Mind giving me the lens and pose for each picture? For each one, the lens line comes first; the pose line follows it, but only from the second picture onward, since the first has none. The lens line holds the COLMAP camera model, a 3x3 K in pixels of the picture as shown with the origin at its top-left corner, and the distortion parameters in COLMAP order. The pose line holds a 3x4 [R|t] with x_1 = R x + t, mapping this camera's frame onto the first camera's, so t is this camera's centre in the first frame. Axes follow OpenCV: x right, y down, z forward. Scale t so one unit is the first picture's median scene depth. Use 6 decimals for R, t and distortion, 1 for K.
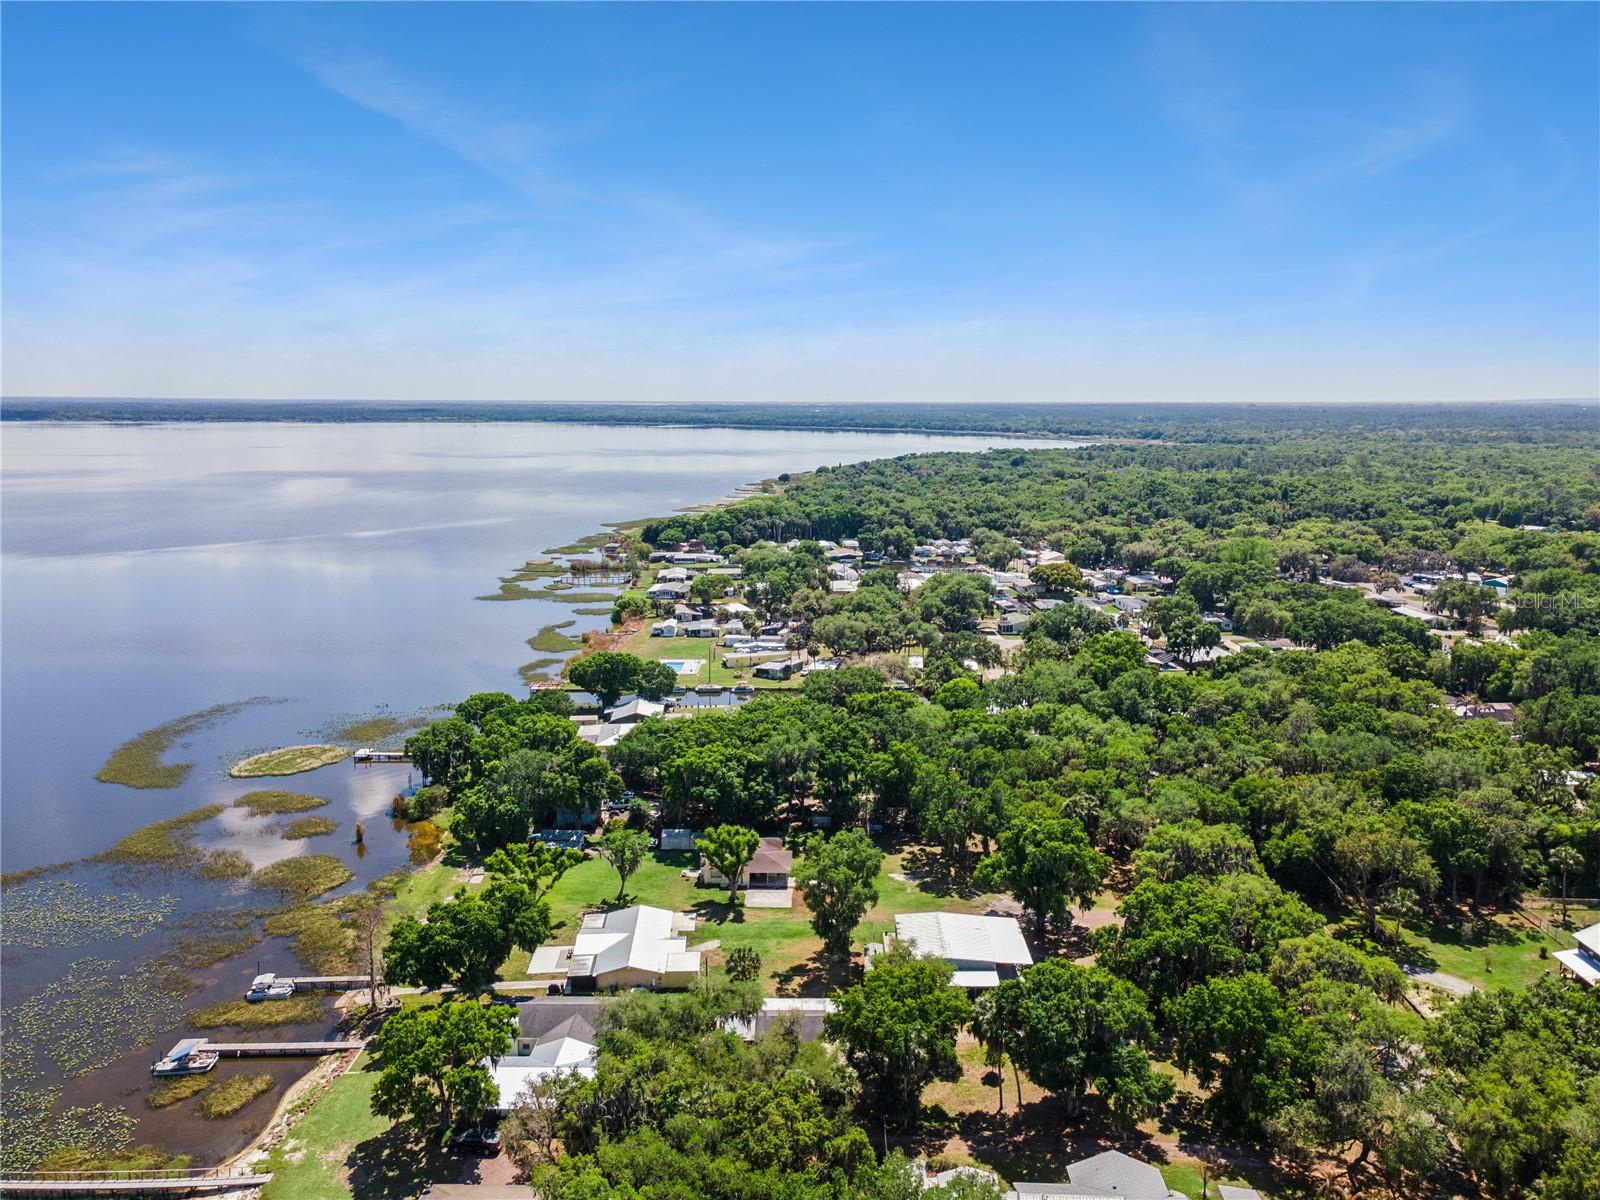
lens RADIAL K [[1187.7, 0, 795.7], [0, 1187.7, 601.8], [0, 0, 1]] dist [0.014505, 0.051310]
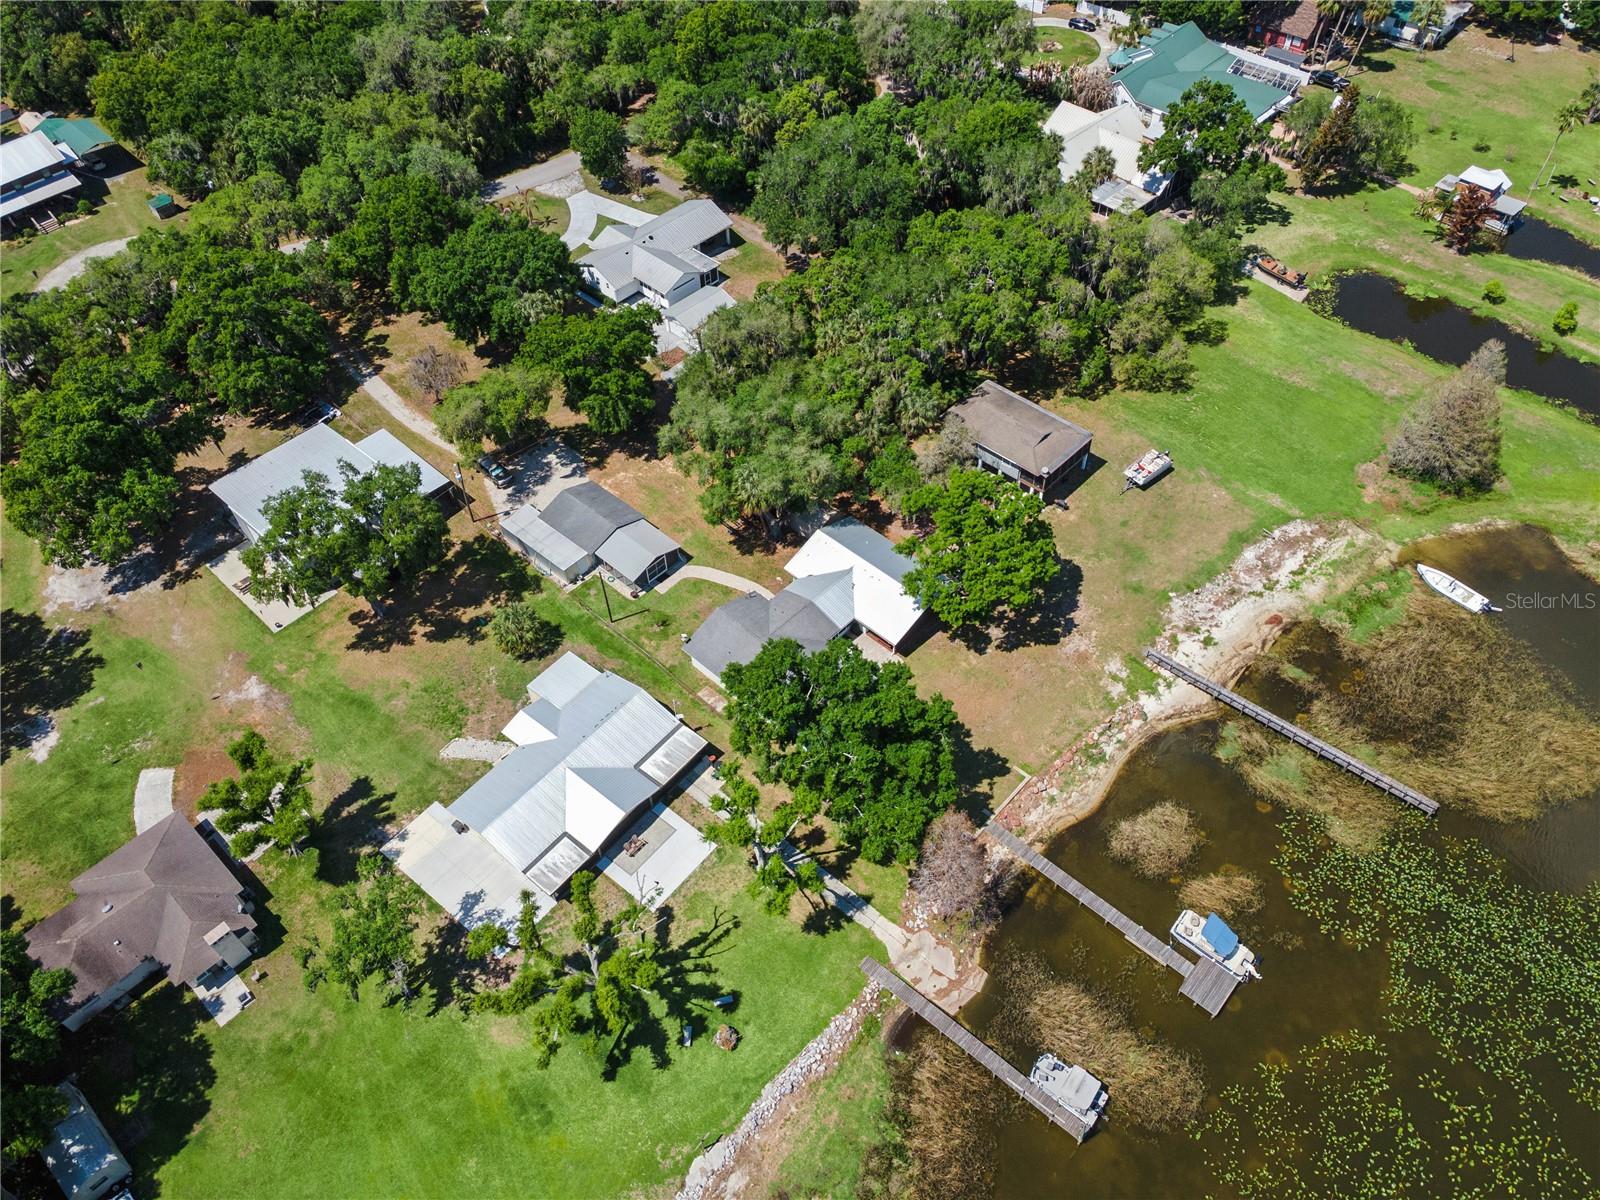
lens RADIAL K [[1187.7, 0, 808.7], [0, 1187.7, 593.2], [0, 0, 1]] dist [0.014505, 0.051310]
pose [[-0.746457, -0.488500, 0.451852, -0.491118], [0.131697, 0.557151, 0.819902, -0.272776], [-0.652272, 0.671529, -0.351555, 1.130988]]
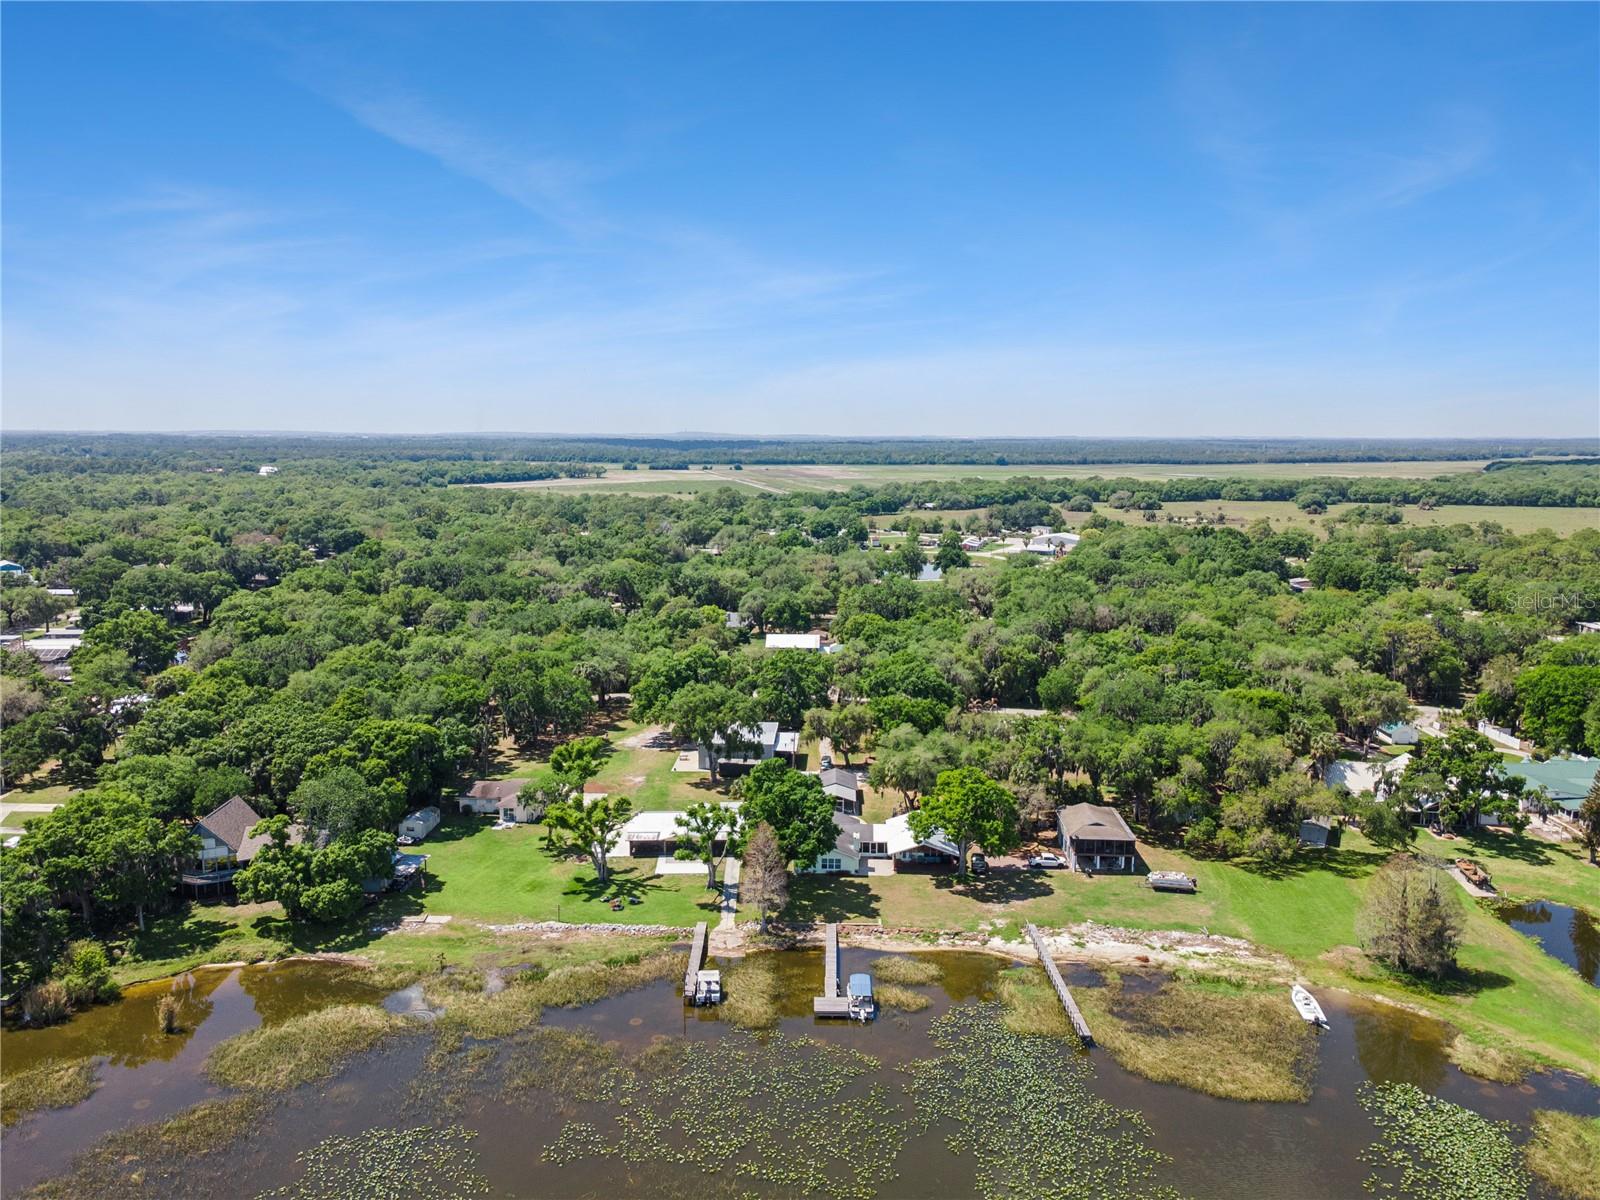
lens RADIAL K [[1187.7, 0, 796.7], [0, 1187.7, 598.4], [0, 0, 1]] dist [0.014505, 0.051310]
pose [[0.021500, -0.141428, 0.989715, -1.245349], [0.162881, 0.977213, 0.136103, -0.050422], [-0.986411, 0.158279, 0.044046, 0.867822]]
